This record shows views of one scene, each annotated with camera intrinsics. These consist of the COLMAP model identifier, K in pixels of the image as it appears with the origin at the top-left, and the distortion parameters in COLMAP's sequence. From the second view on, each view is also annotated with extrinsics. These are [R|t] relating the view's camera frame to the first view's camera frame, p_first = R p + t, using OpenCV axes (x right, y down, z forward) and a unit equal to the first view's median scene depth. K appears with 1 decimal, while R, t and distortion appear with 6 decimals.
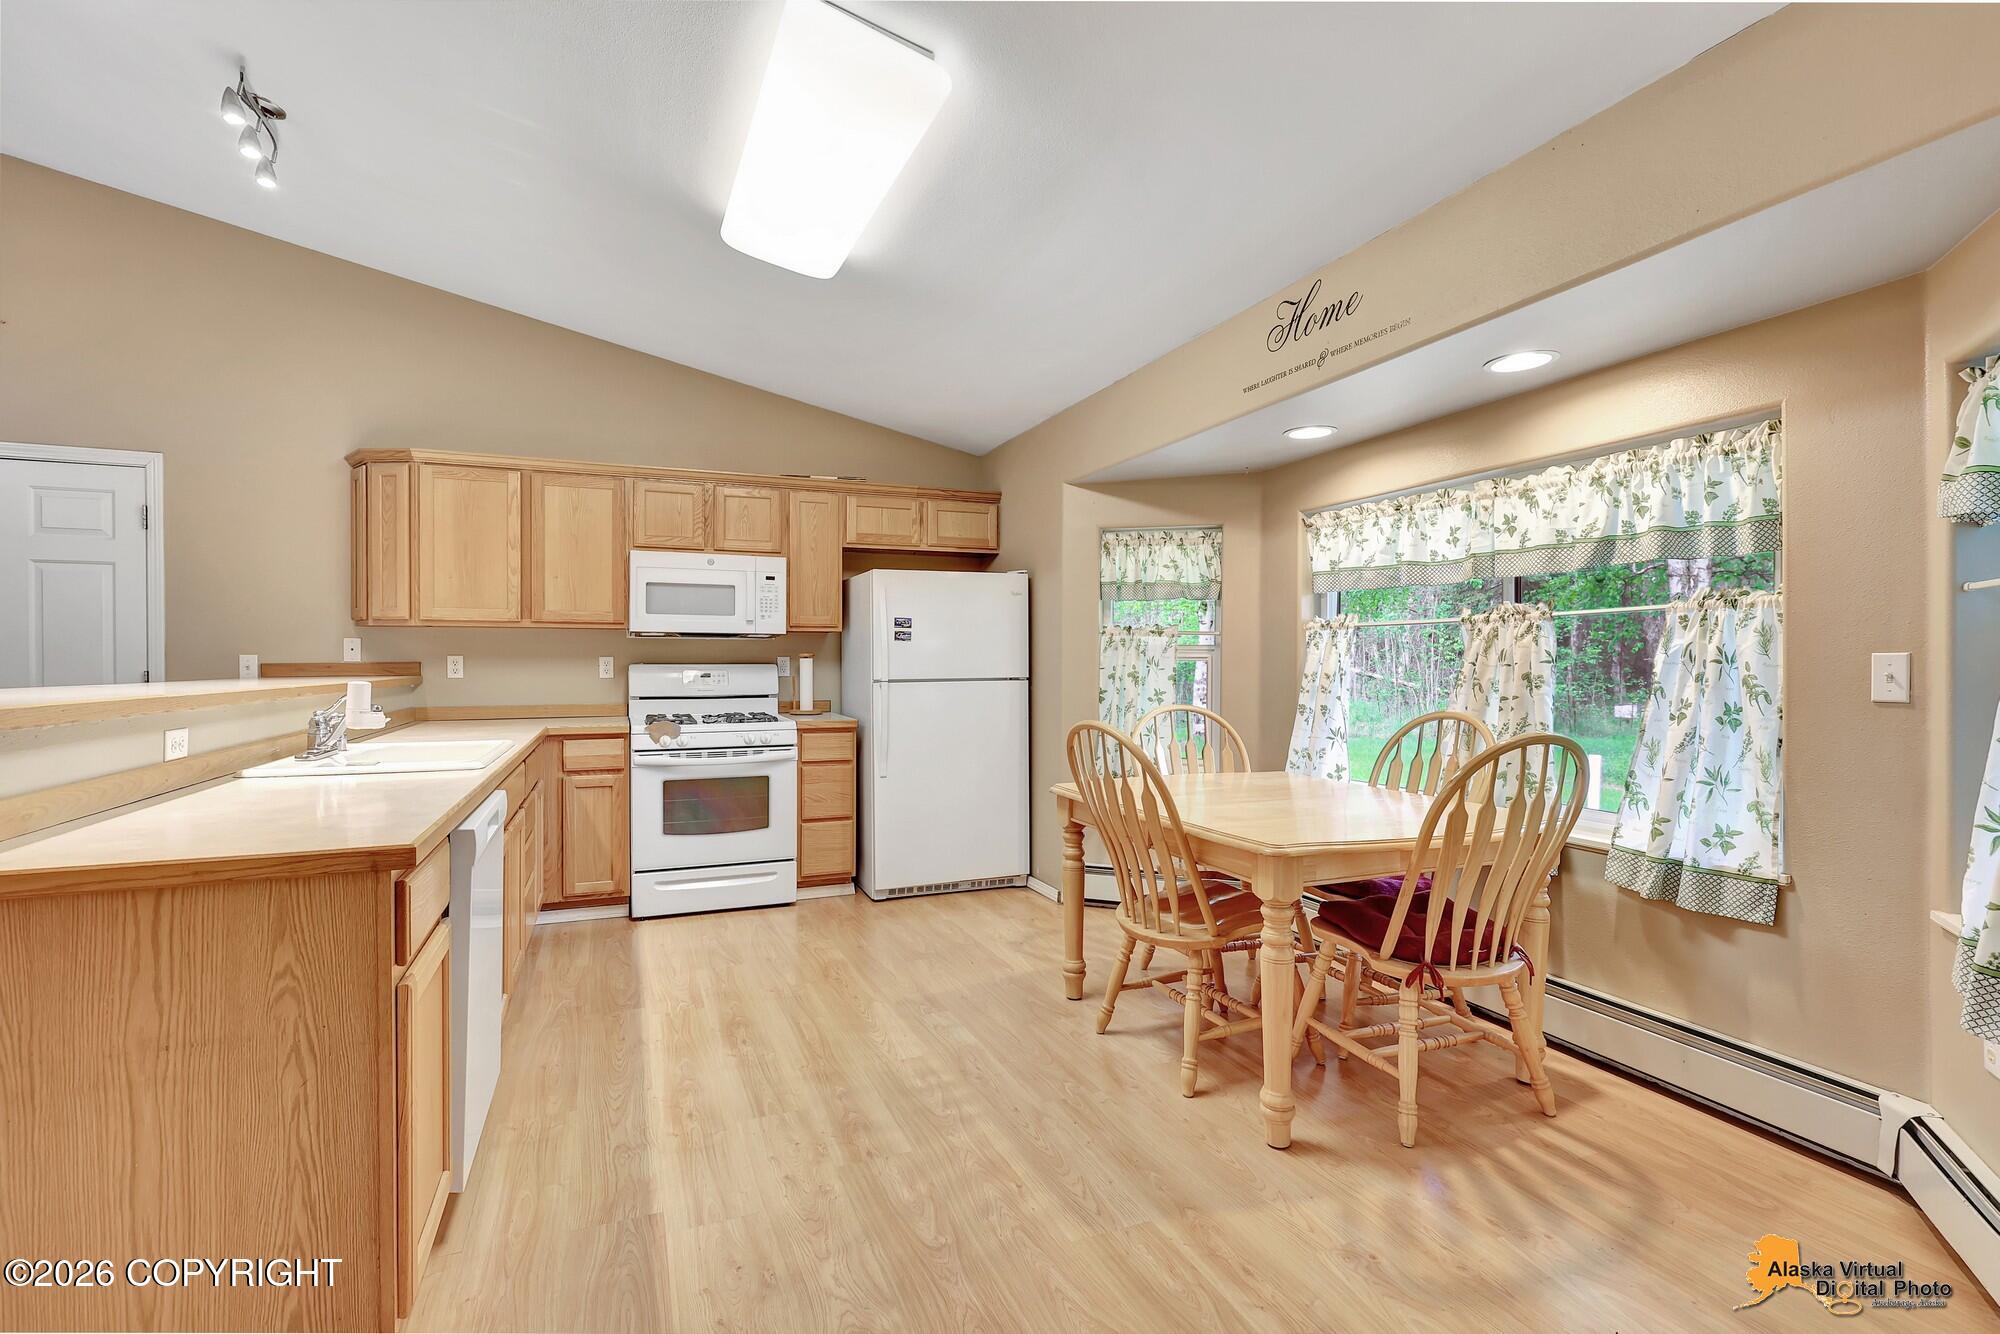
lens RADIAL K [[926.7, 0, 988.7], [0, 926.7, 661.0], [0, 0, 1]] dist [0.000363, -0.000366]
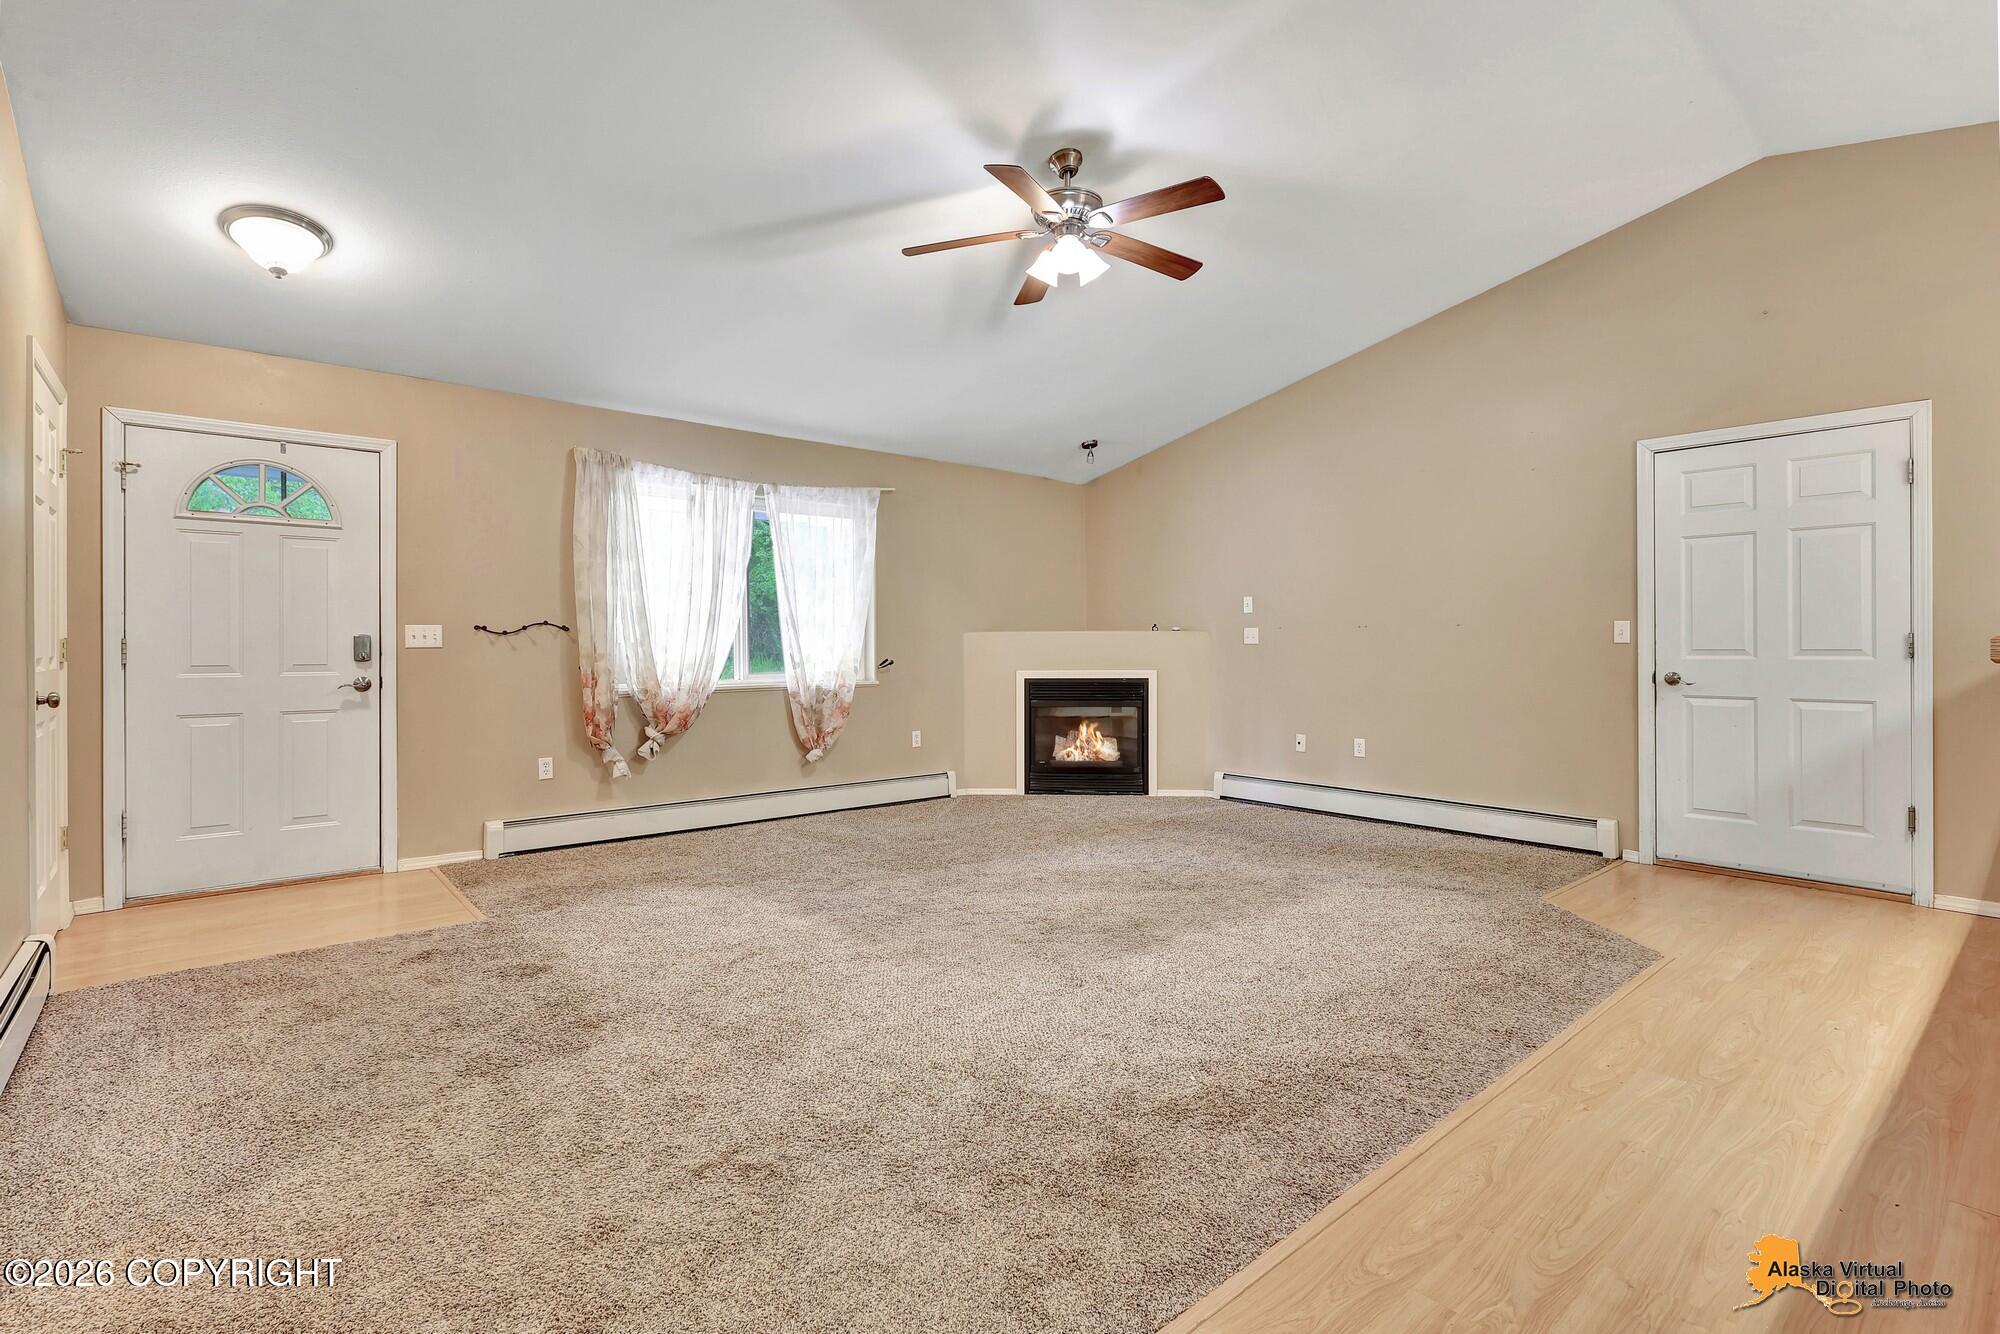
lens RADIAL K [[926.7, 0, 991.4], [0, 926.7, 647.6], [0, 0, 1]] dist [0.000363, -0.000366]
pose [[0.310300, 0.000847, -0.950638, -0.393542], [0.004719, 0.999986, 0.002431, 0.024670], [0.950627, -0.005240, 0.310292, -0.256397]]
